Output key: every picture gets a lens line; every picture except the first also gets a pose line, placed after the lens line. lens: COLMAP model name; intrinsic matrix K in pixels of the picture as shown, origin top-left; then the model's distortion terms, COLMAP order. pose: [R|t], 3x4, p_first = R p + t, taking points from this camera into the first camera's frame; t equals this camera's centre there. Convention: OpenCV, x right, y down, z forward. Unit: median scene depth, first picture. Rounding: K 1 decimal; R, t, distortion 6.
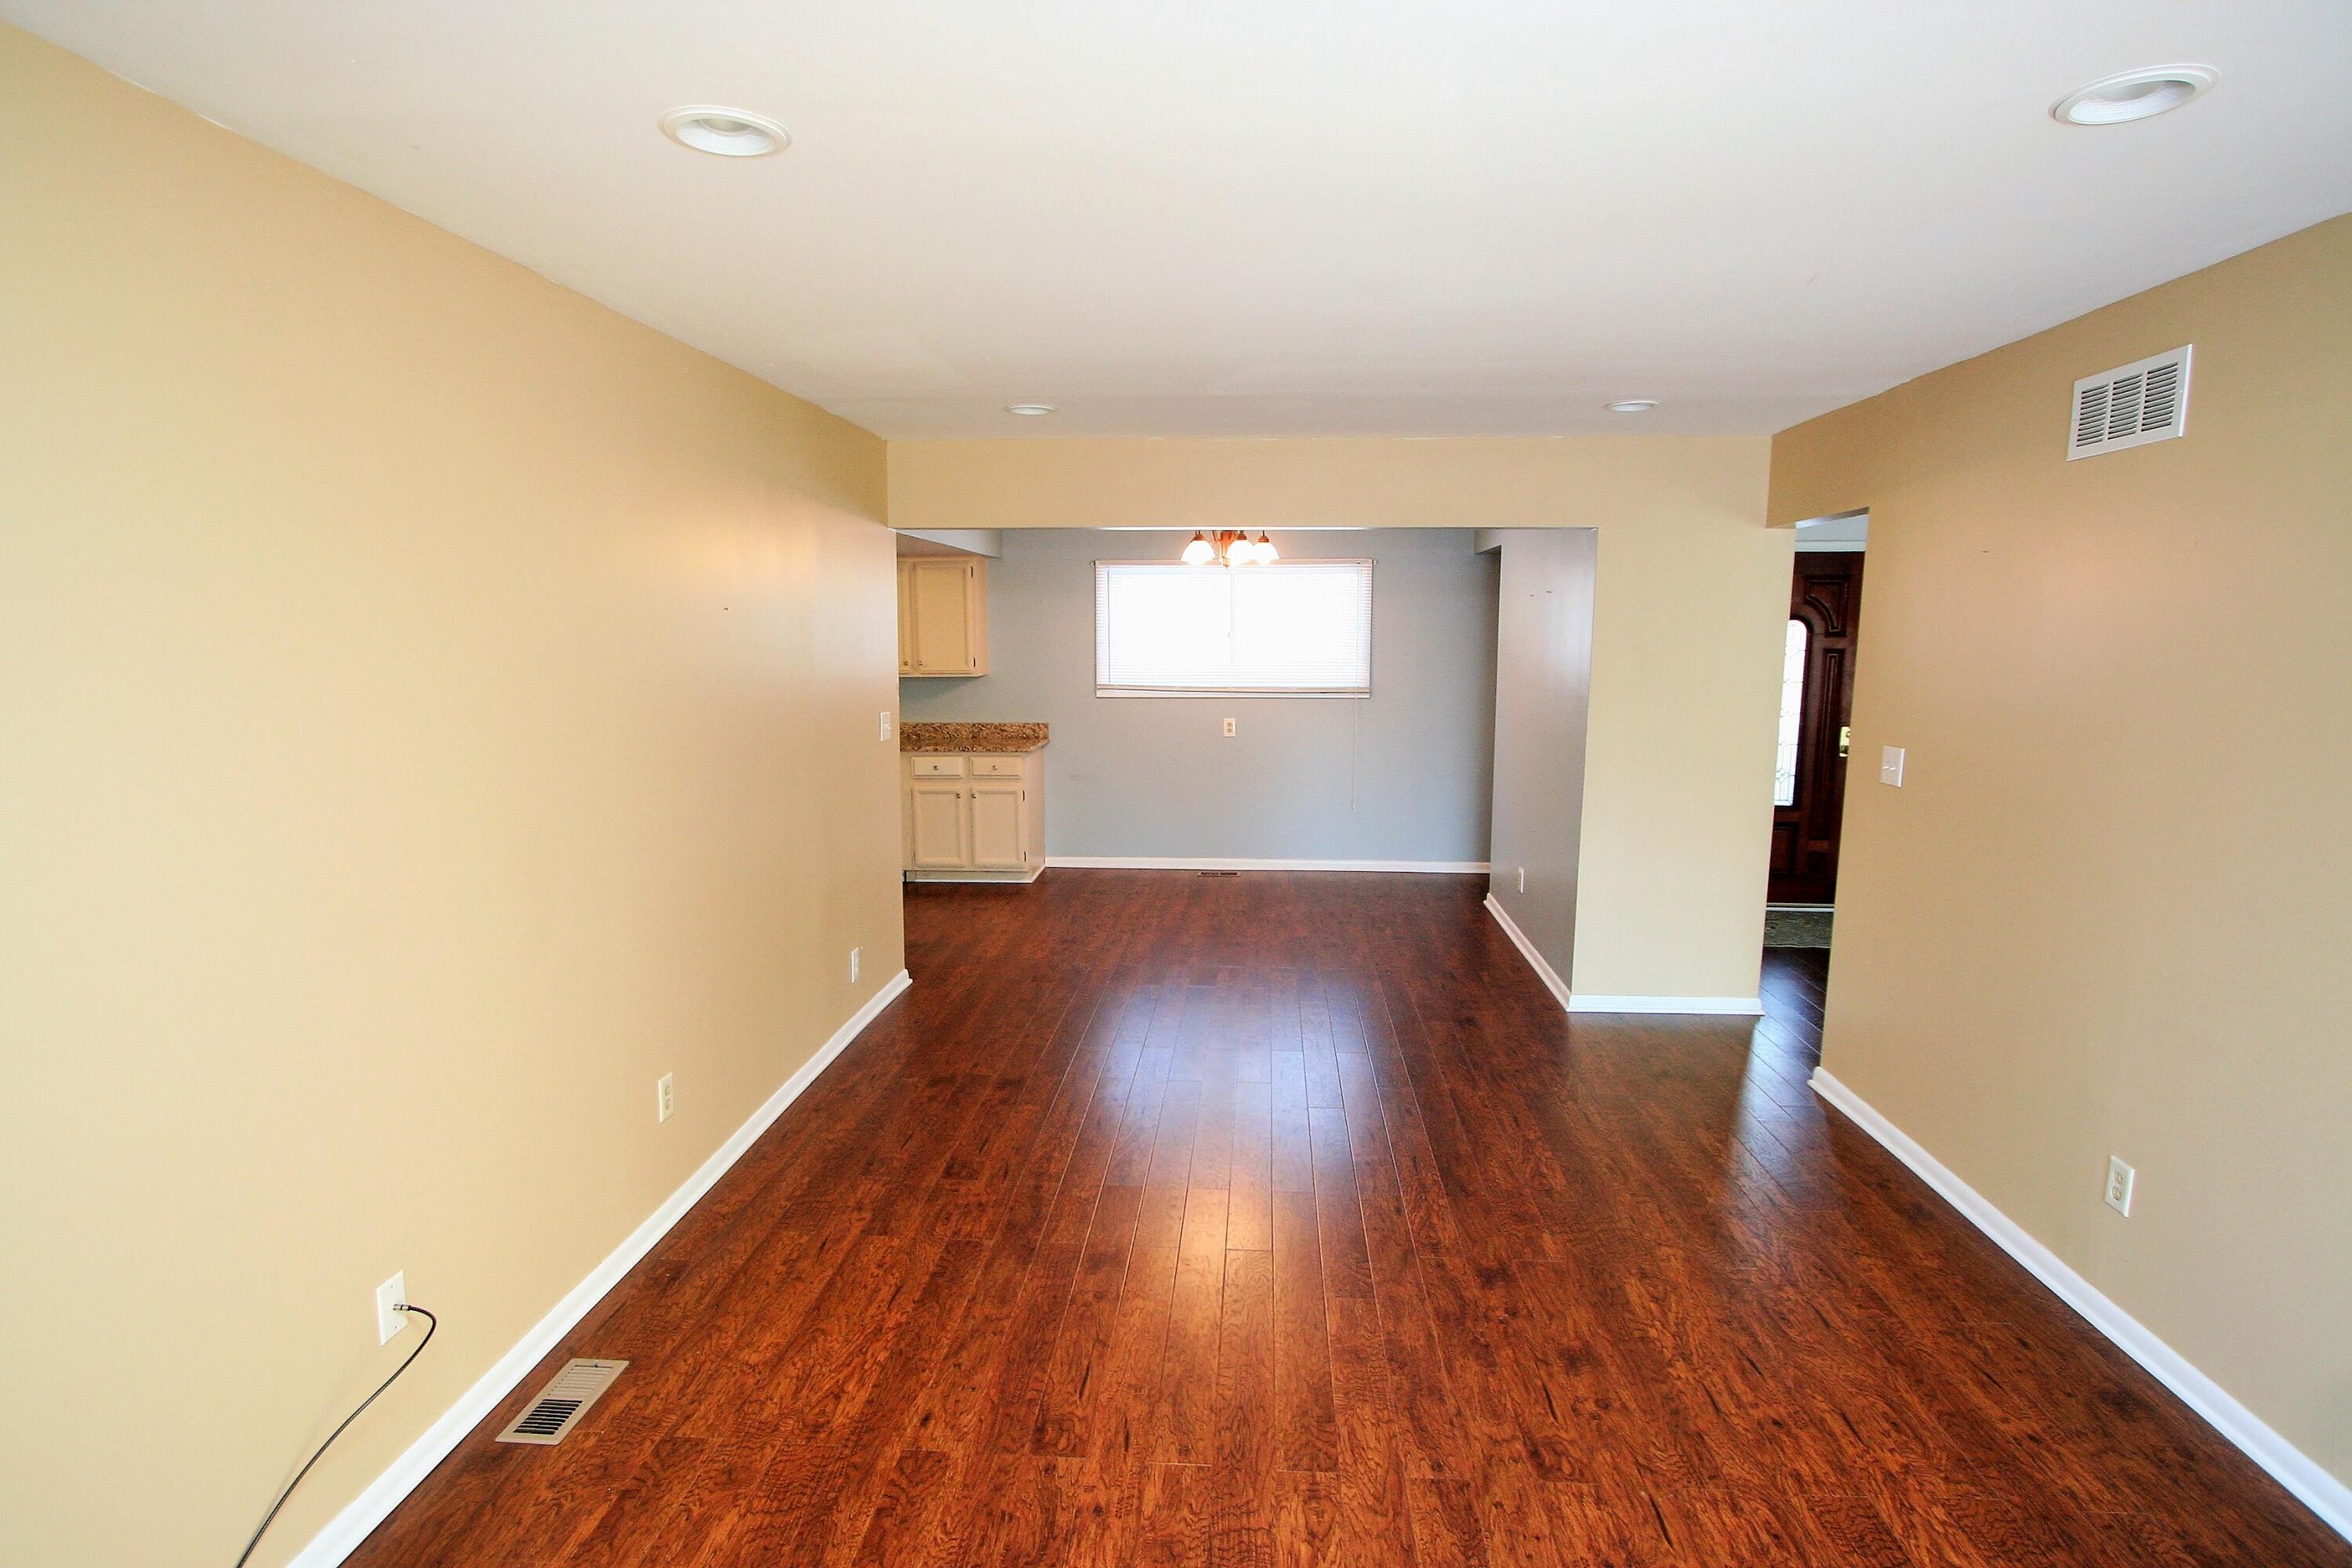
lens RADIAL K [[1243.9, 0, 1167.1], [0, 1243.9, 790.1], [0, 0, 1]] dist [-0.004493, -0.000039]
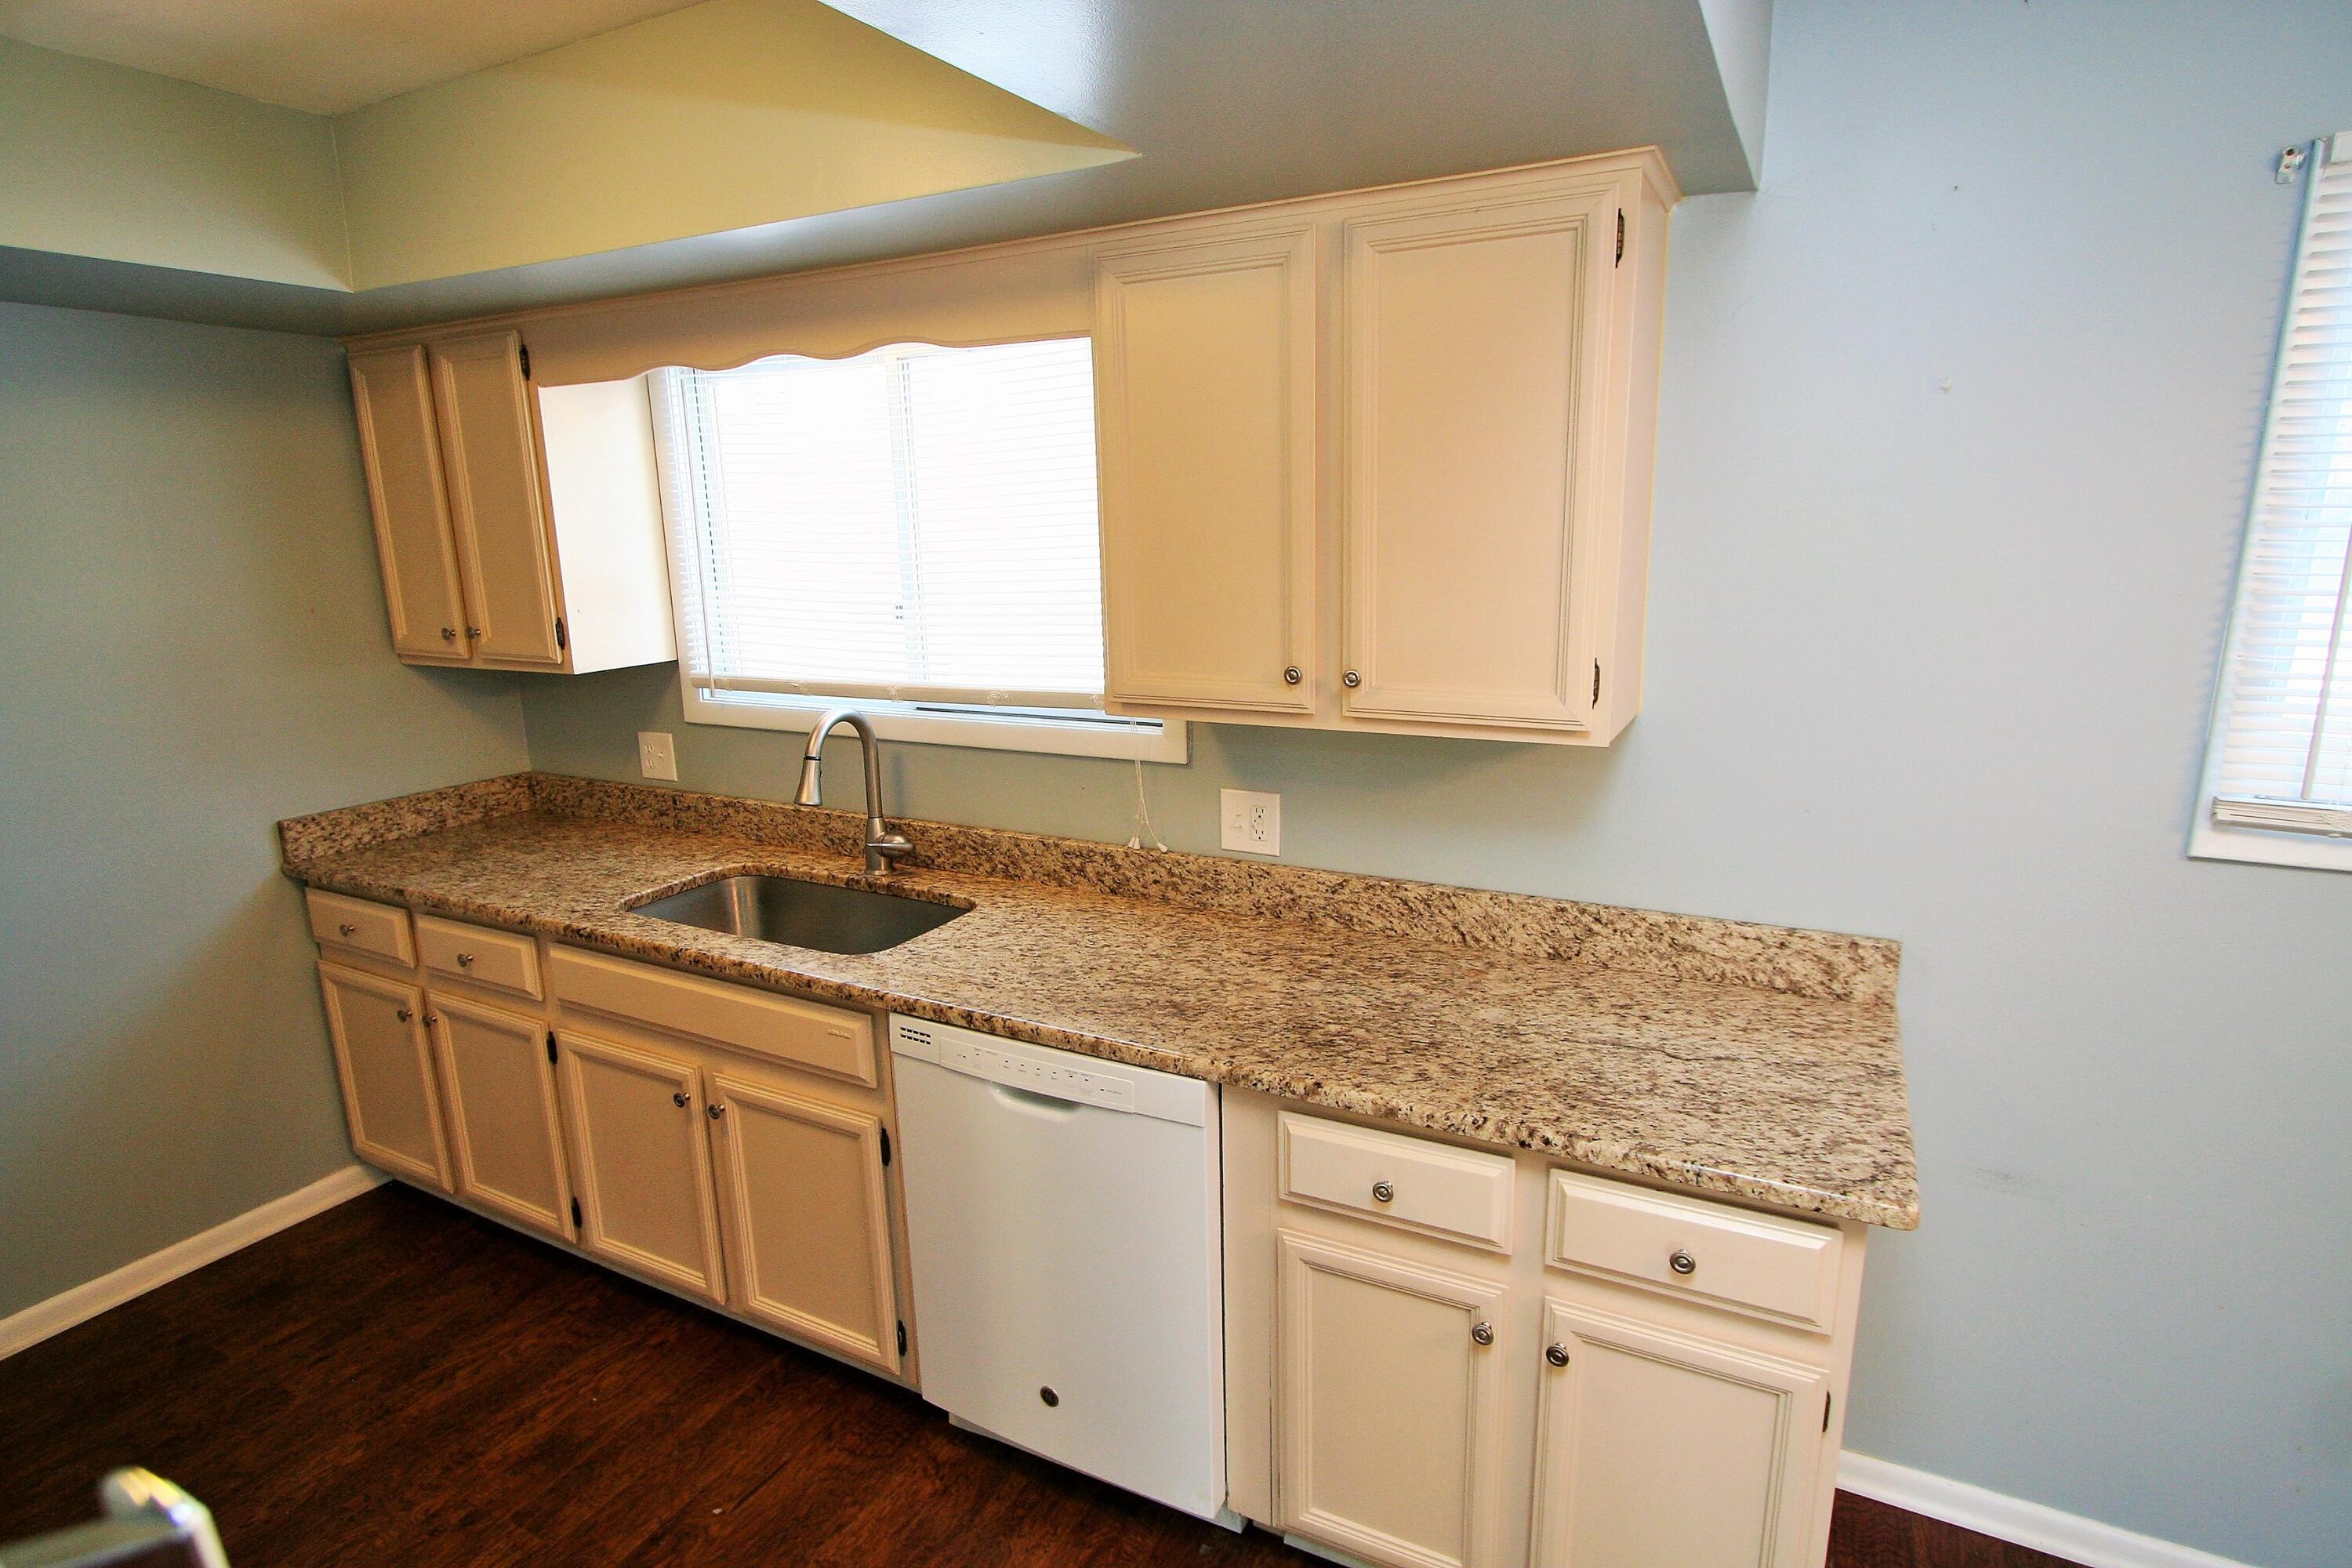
lens RADIAL K [[1243.9, 0, 1177.2], [0, 1243.9, 784.3], [0, 0, 1]] dist [-0.004493, -0.000039]
pose [[0.917734, 0.071337, -0.390738, -0.138863], [-0.038131, 0.995019, 0.092103, -0.105095], [0.395362, -0.069627, 0.915883, 0.789821]]
